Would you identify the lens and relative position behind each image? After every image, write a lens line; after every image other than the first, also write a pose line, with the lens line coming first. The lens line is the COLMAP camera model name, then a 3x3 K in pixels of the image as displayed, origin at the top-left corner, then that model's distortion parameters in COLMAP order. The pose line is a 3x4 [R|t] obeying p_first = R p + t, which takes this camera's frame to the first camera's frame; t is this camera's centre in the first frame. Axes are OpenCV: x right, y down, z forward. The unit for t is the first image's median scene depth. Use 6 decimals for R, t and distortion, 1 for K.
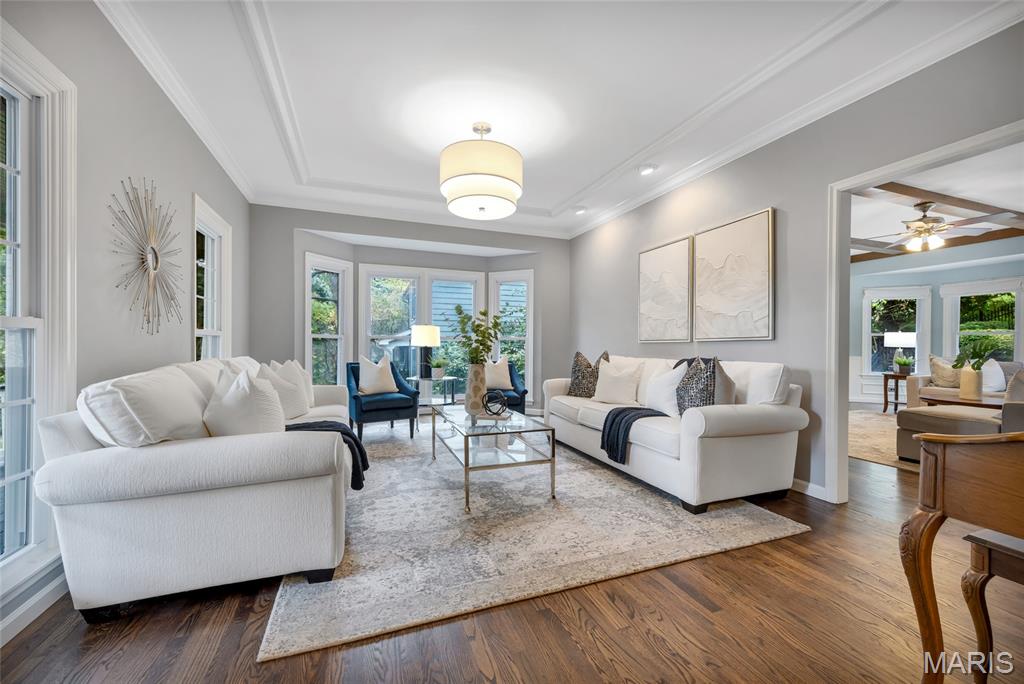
lens RADIAL K [[423.1, 0, 515.1], [0, 423.1, 345.1], [0, 0, 1]] dist [0.005575, -0.000064]
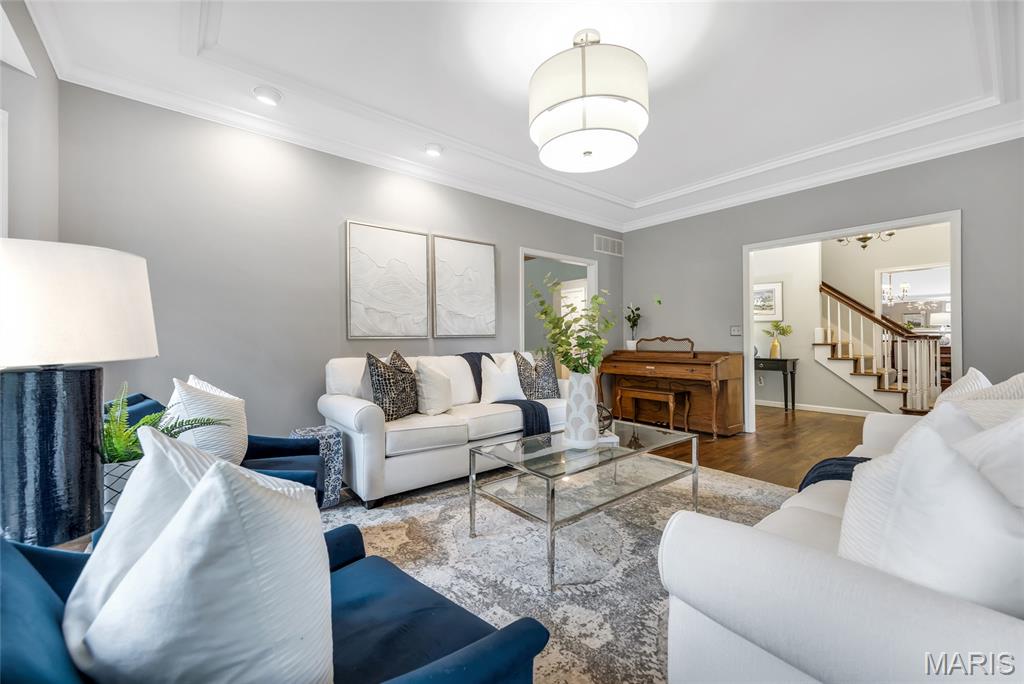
lens RADIAL K [[423.1, 0, 490.5], [0, 423.1, 333.3], [0, 0, 1]] dist [0.005575, -0.000064]
pose [[-0.309715, 0.006033, 0.950810, -0.653359], [0.007365, 0.999965, -0.003946, -0.015756], [-0.950801, 0.005781, -0.309748, 1.271532]]
